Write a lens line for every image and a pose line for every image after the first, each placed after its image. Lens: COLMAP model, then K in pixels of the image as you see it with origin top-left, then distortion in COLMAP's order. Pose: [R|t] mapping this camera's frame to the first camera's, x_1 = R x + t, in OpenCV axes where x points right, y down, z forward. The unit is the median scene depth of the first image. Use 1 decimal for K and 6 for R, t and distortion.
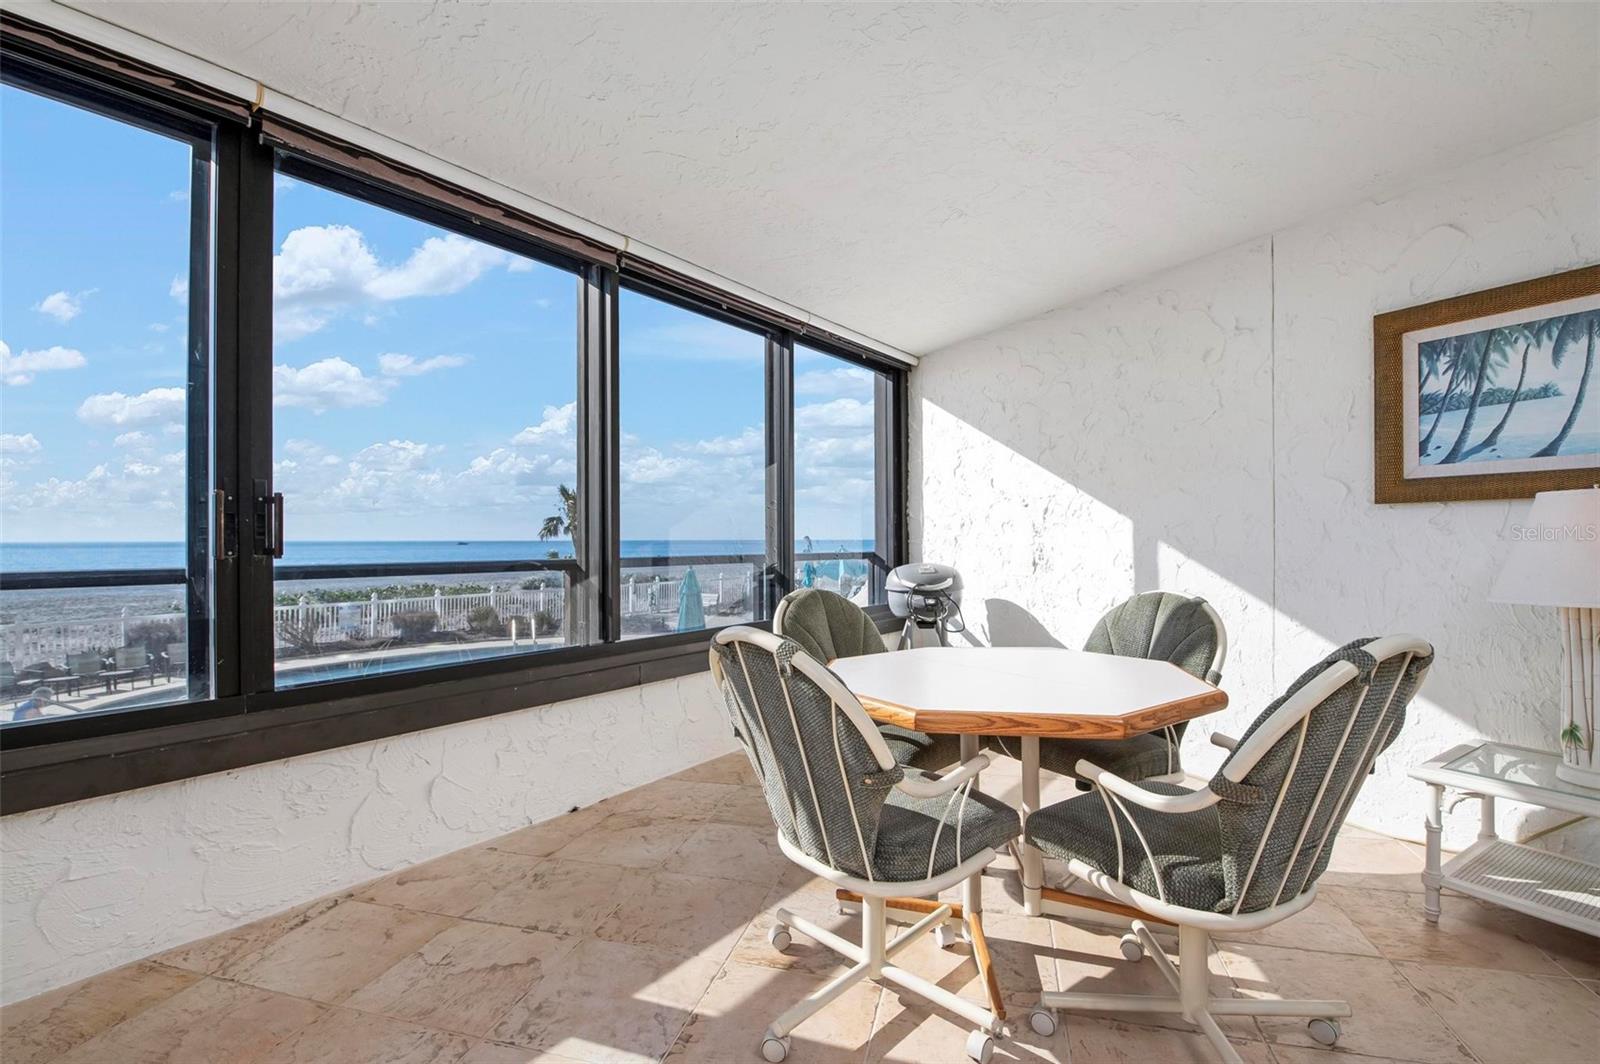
lens RADIAL K [[707.6, 0, 803.4], [0, 707.6, 538.9], [0, 0, 1]] dist [-0.000361, -0.008727]
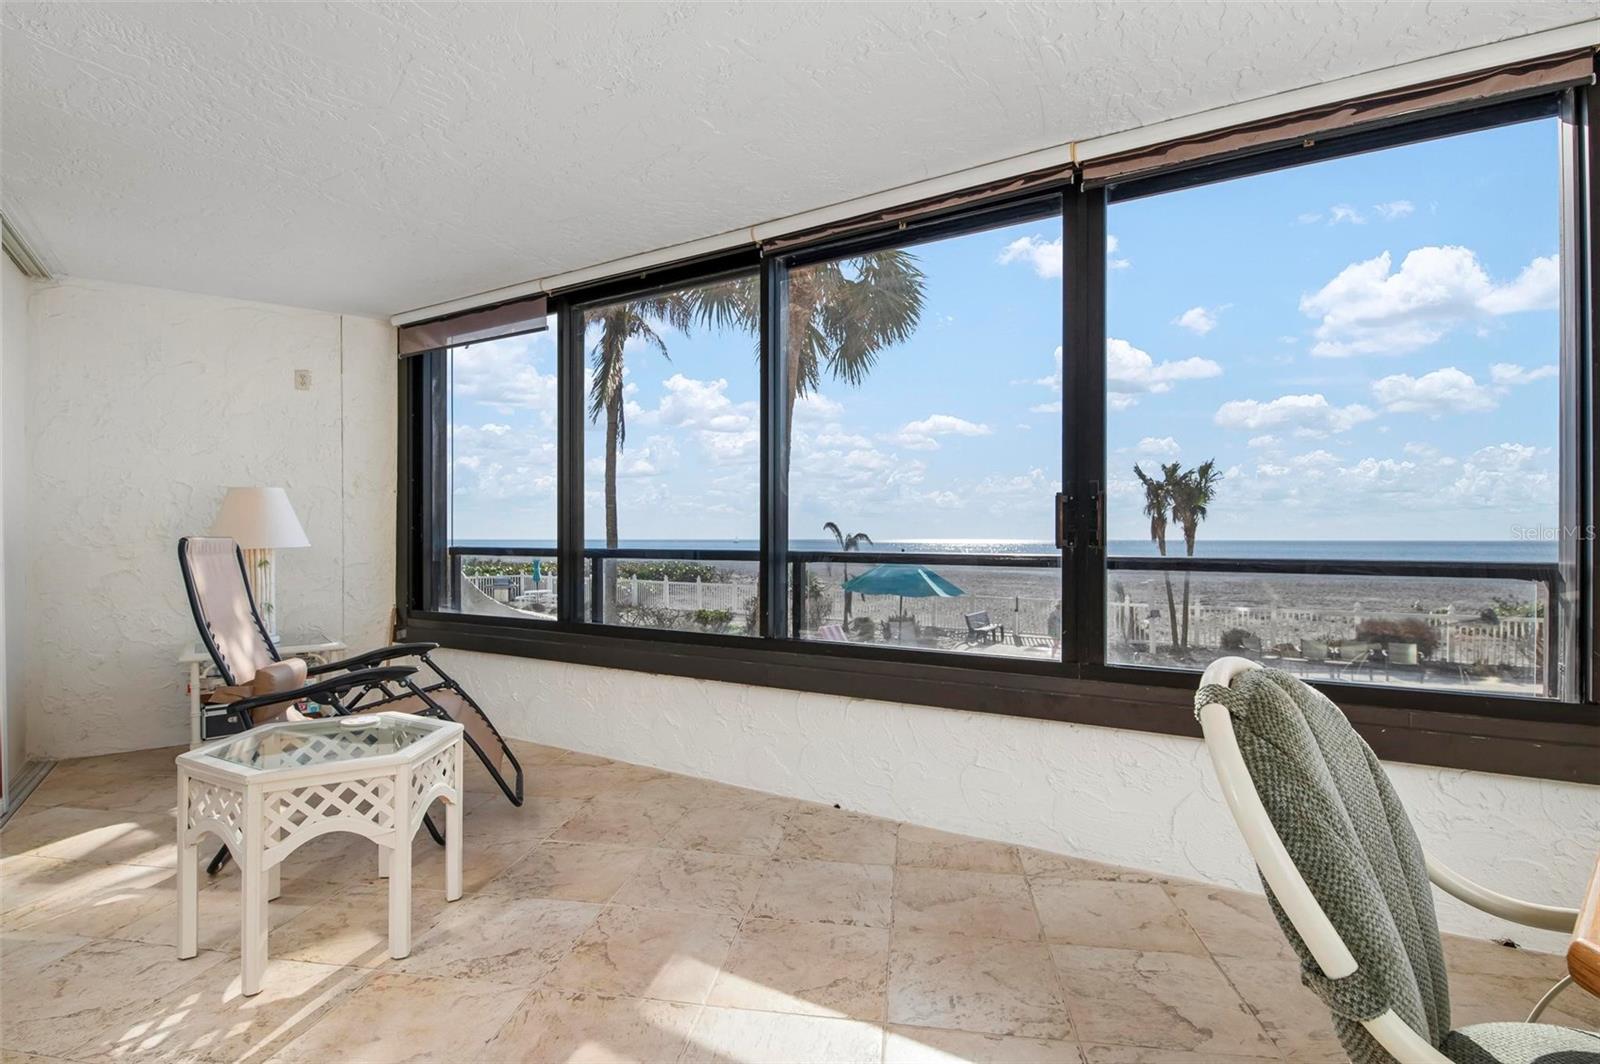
lens RADIAL K [[757.7, 0, 804.0], [0, 757.7, 538.4], [0, 0, 1]] dist [0.003350, -0.009956]
pose [[0.121685, 0.003148, -0.992564, 0.364656], [-0.001565, 0.999994, 0.002979, 0.007576], [0.992568, 0.001191, 0.121689, 0.339132]]
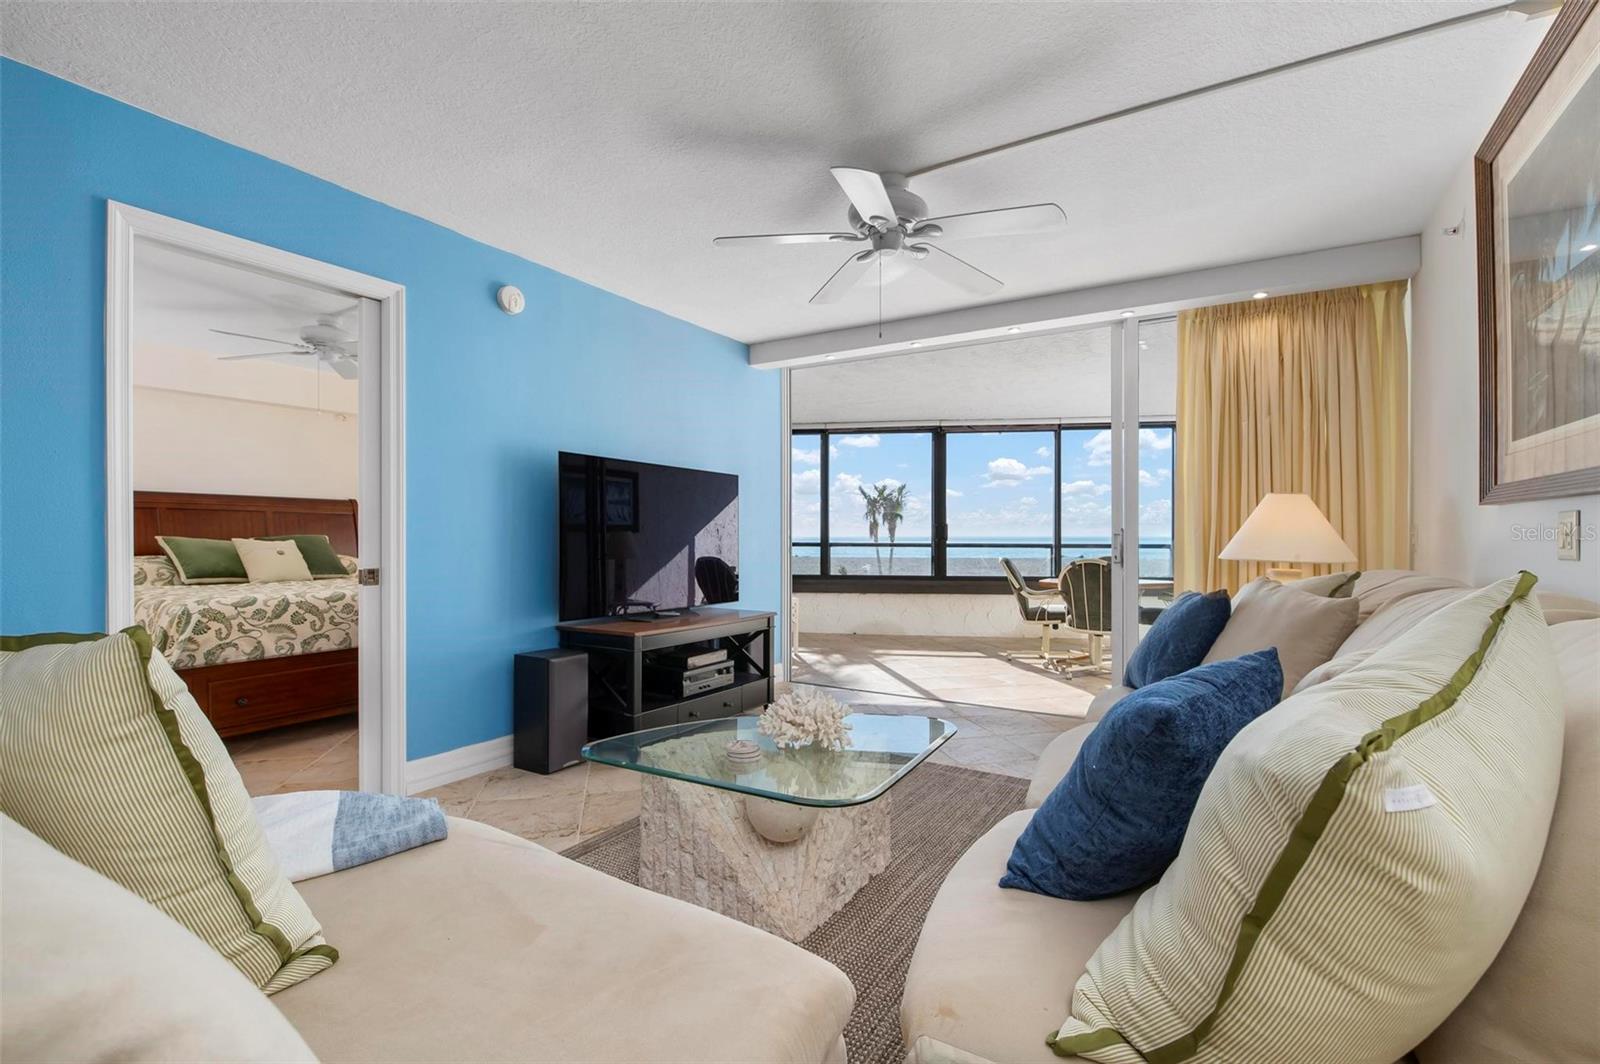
lens RADIAL K [[717.4, 0, 804.3], [0, 717.4, 538.7], [0, 0, 1]] dist [-0.002549, -0.010671]
pose [[0.493755, 0.006328, -0.869578, 2.011189], [-0.000846, 0.999977, 0.006796, -0.008984], [0.869601, -0.002620, 0.493749, -1.413511]]
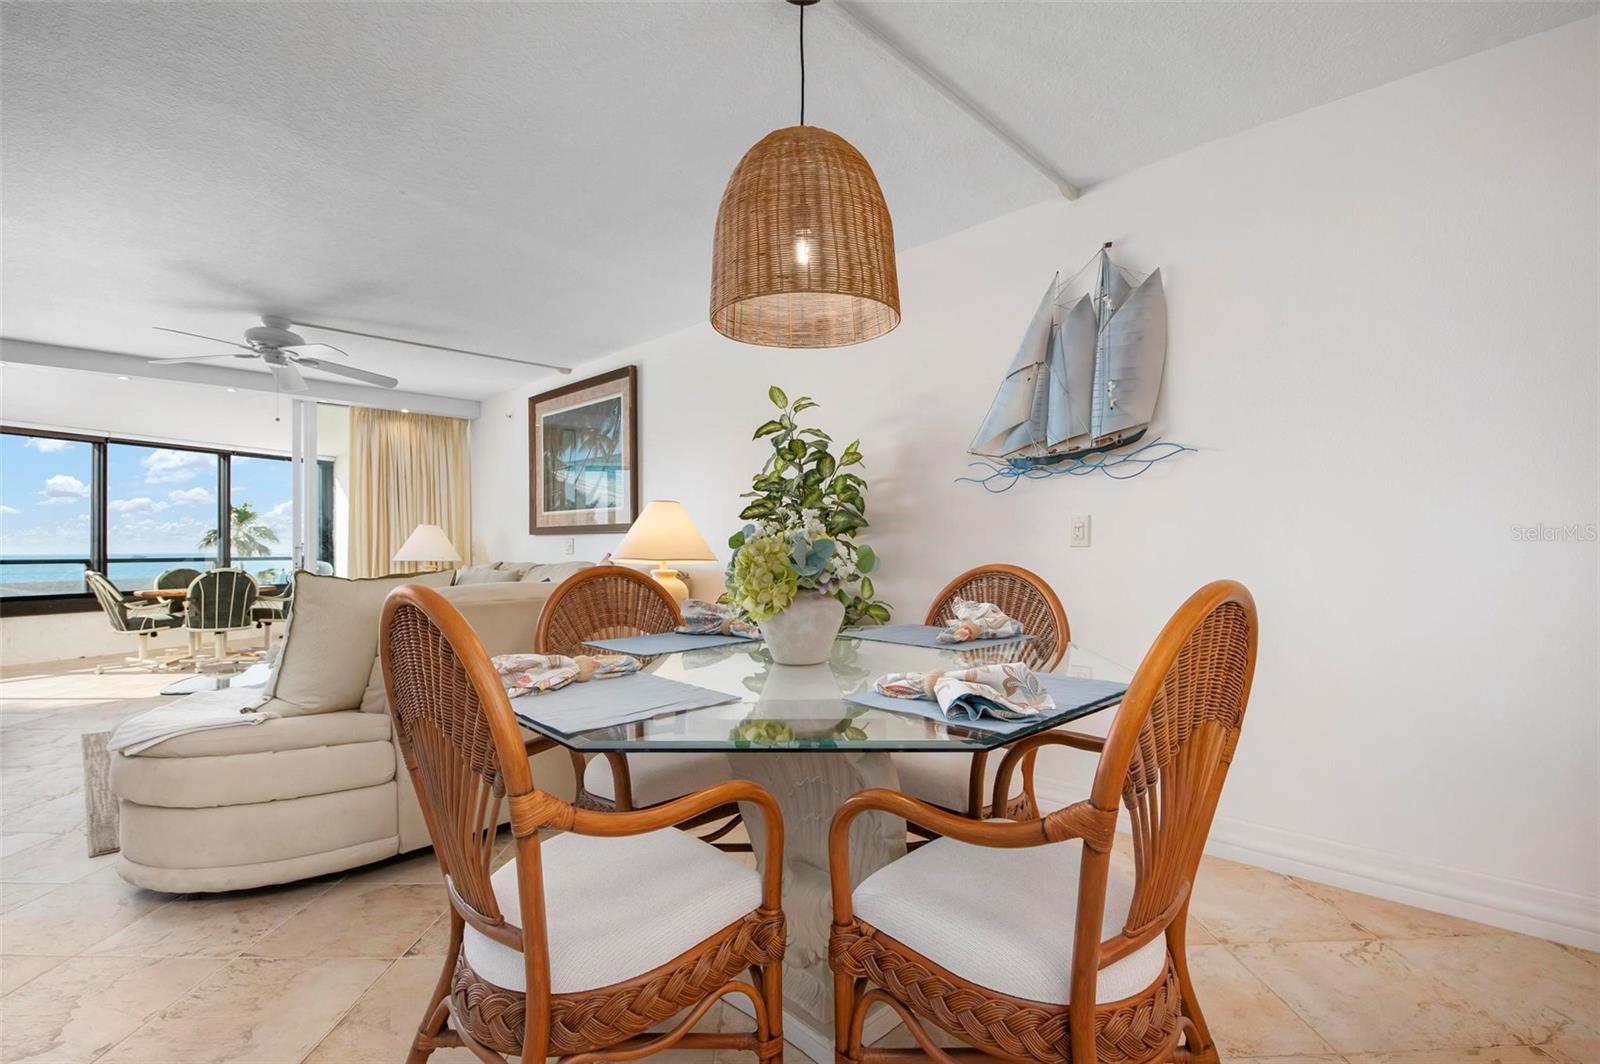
lens RADIAL K [[732.7, 0, 805.5], [0, 732.7, 539.0], [0, 0, 1]] dist [0.001372, -0.009733]
pose [[0.959334, -0.001825, 0.282267, 1.826777], [0.005075, 0.999929, -0.010783, -0.001235], [-0.282227, 0.011777, 0.959275, -2.859594]]
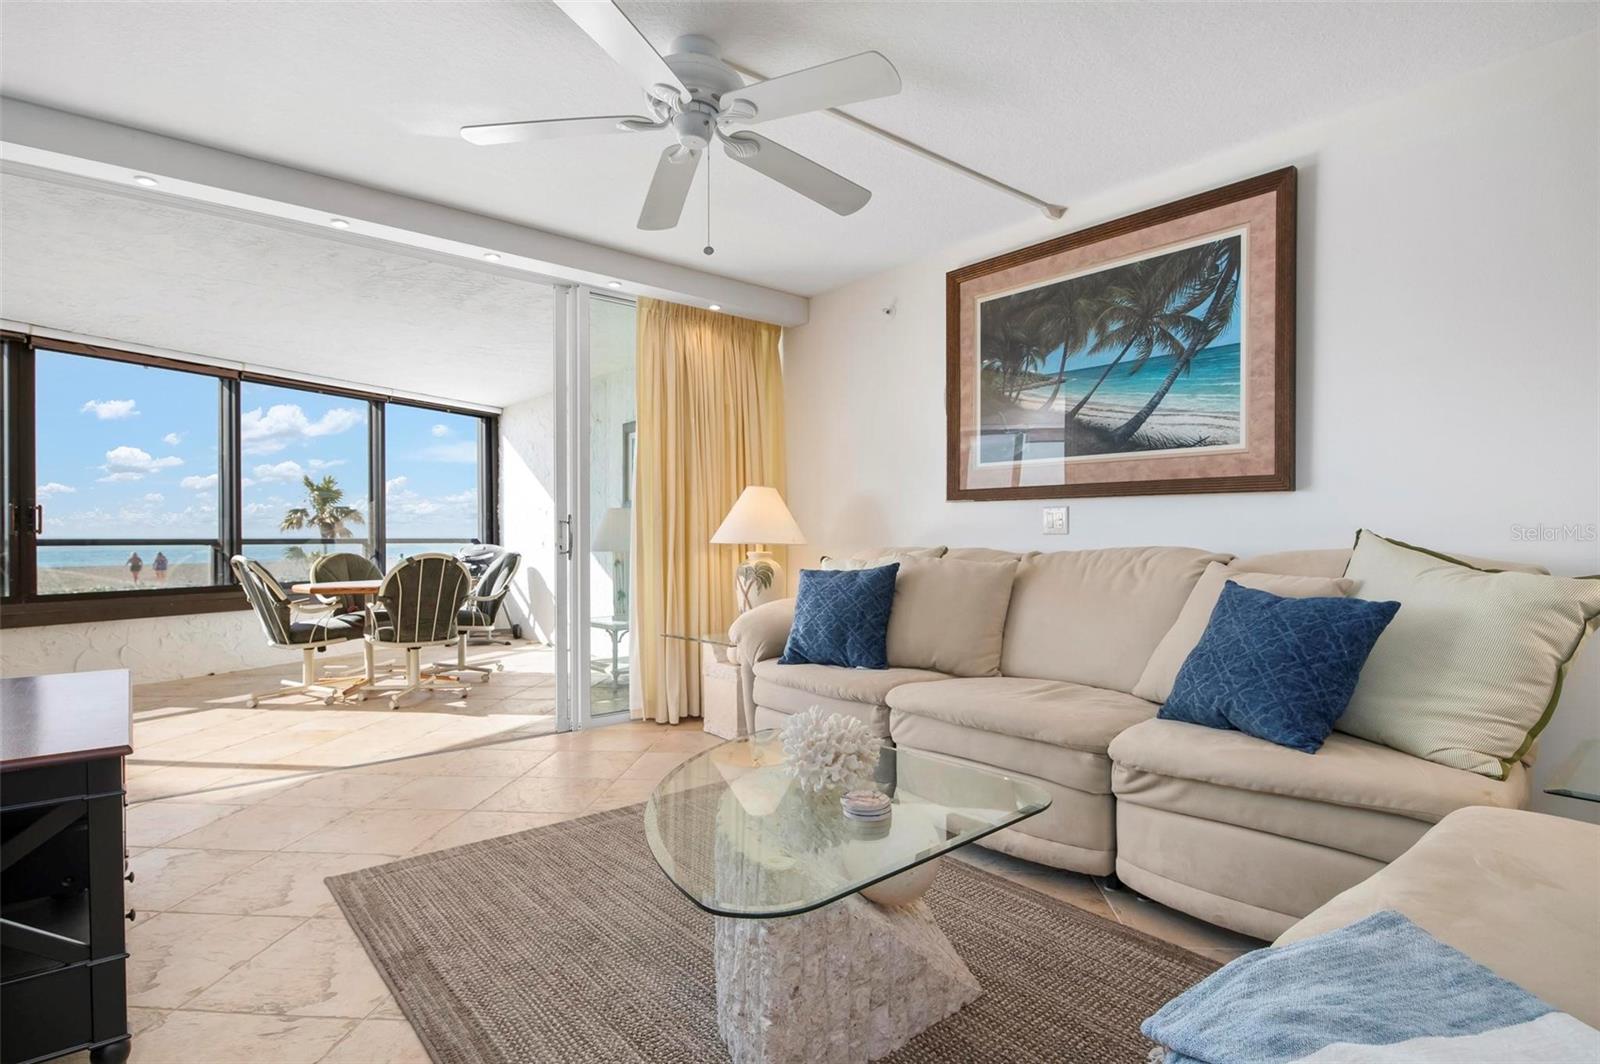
lens RADIAL K [[804.2, 0, 804.6], [0, 804.2, 538.7], [0, 0, 1]] dist [0.010433, -0.011118]
pose [[0.981430, 0.001330, 0.191817, 1.007052], [-0.002281, 0.999986, 0.004739, 0.020491], [-0.191808, -0.005088, 0.981419, -1.730389]]
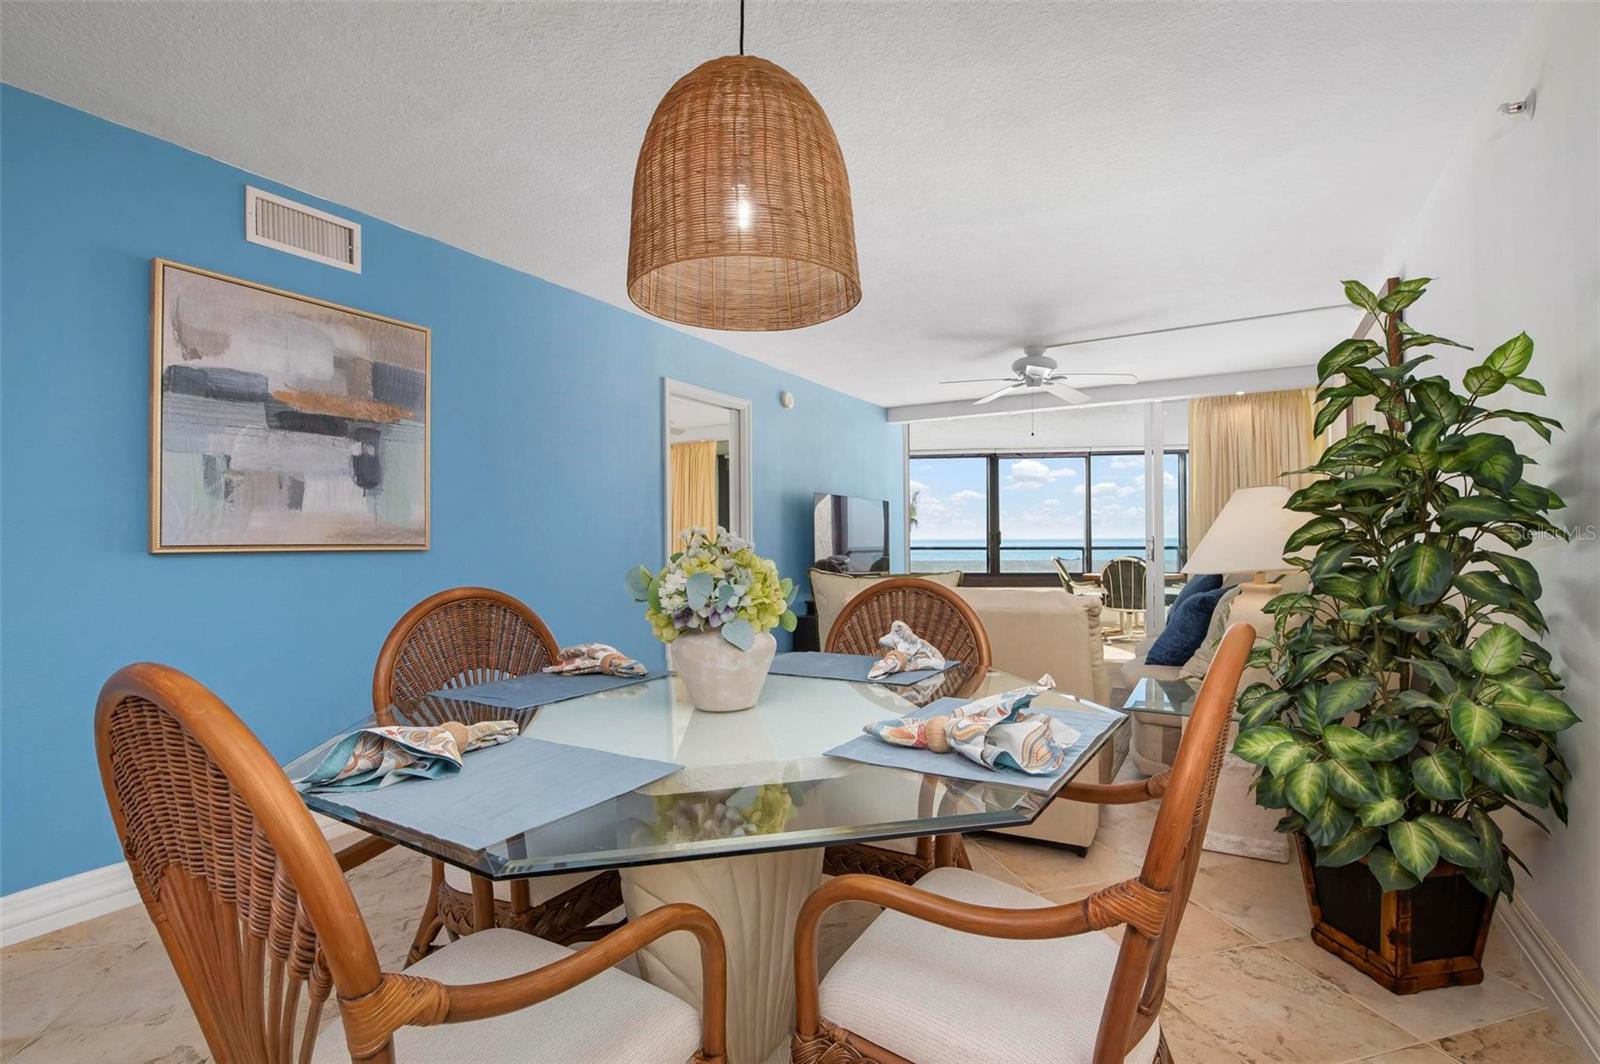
lens RADIAL K [[749.4, 0, 804.3], [0, 749.4, 537.9], [0, 0, 1]] dist [0.002504, -0.009946]
pose [[0.513201, -0.002135, -0.858266, 2.609582], [0.005958, 0.999982, 0.001075, -0.029573], [0.858248, -0.005665, 0.513204, -2.436315]]
